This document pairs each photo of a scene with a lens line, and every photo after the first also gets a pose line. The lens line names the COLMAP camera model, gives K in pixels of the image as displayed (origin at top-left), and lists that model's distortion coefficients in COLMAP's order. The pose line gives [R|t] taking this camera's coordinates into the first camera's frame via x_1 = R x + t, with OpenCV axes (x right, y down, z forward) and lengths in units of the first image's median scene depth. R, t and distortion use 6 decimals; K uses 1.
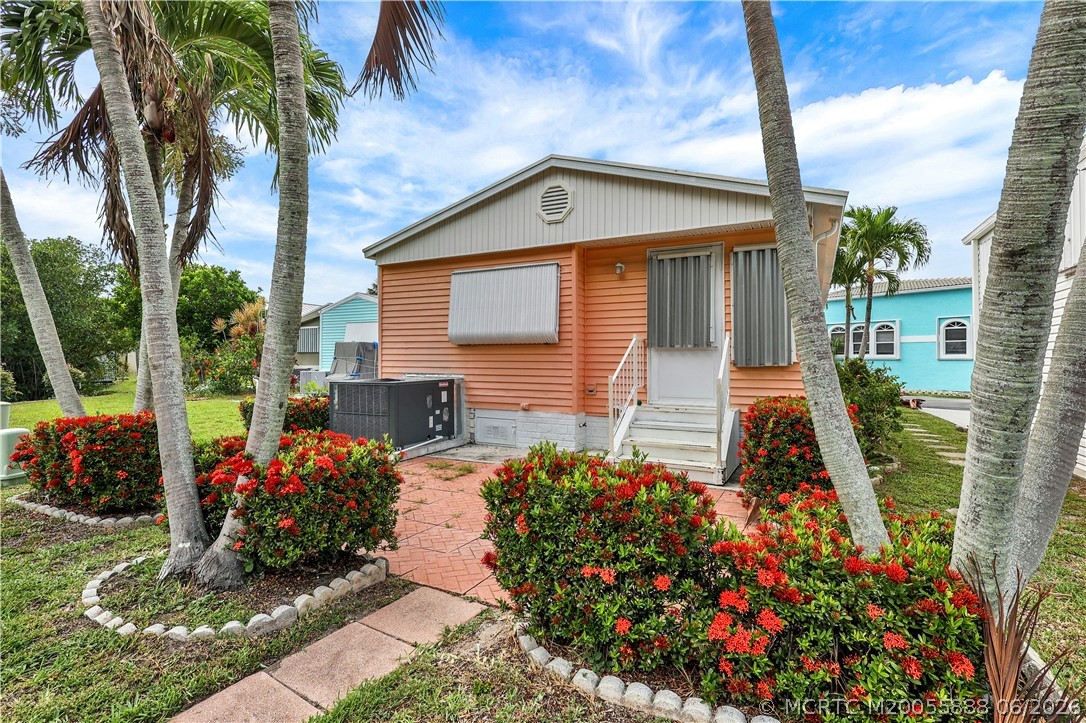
lens RADIAL K [[515.2, 0, 543.0], [0, 515.2, 361.5], [0, 0, 1]] dist [0.001244, 0.000128]
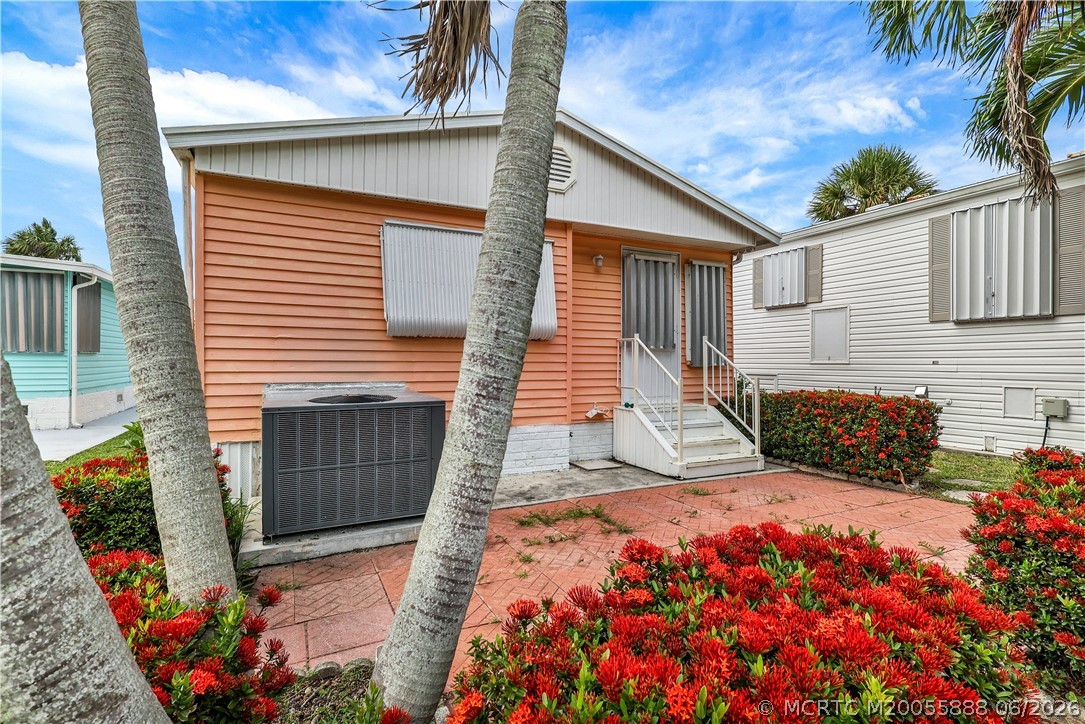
lens RADIAL K [[514.7, 0, 542.5], [0, 514.7, 362.0], [0, 0, 1]] dist [0.001244, 0.000128]
pose [[0.605354, -0.001530, 0.795955, -0.623211], [-0.001811, 0.999993, 0.003299, -0.002852], [-0.795954, -0.003438, 0.605347, 0.509417]]
